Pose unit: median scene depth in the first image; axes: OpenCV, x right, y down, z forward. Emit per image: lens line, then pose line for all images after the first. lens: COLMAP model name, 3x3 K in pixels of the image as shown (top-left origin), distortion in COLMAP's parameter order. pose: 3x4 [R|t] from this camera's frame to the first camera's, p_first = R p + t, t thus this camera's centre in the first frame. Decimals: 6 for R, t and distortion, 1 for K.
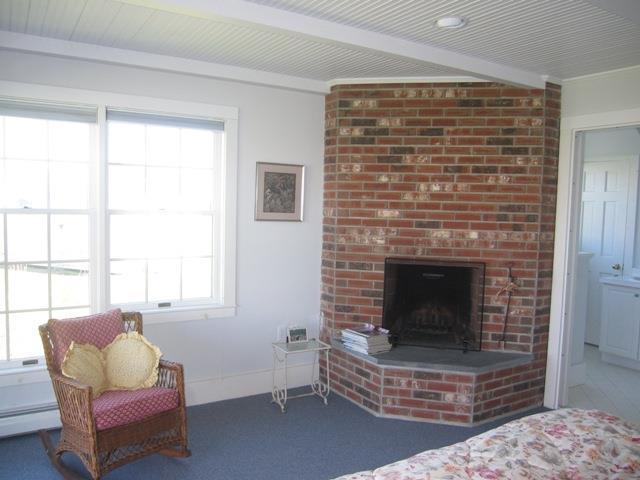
lens RADIAL K [[529.1, 0, 322.3], [0, 529.1, 241.8], [0, 0, 1]] dist [-0.052484, 0.024609]
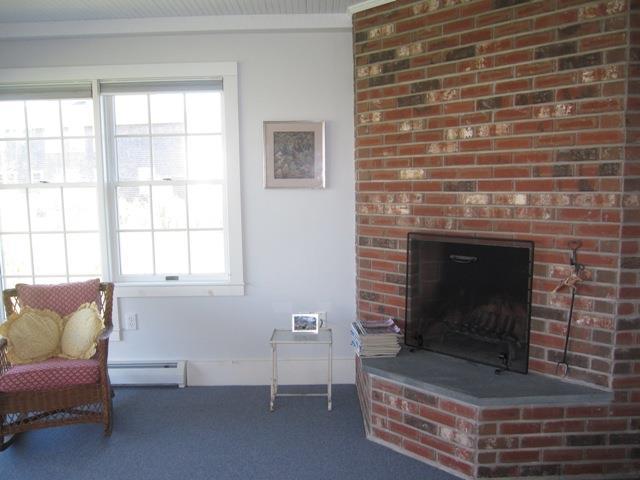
lens RADIAL K [[529.1, 0, 319.2], [0, 529.1, 239.8], [0, 0, 1]] dist [-0.052484, 0.024609]
pose [[0.851729, 0.016674, -0.523717, 0.423257], [0.001118, 0.999433, 0.033637, 0.015757], [0.523981, -0.029235, 0.851228, 0.304639]]
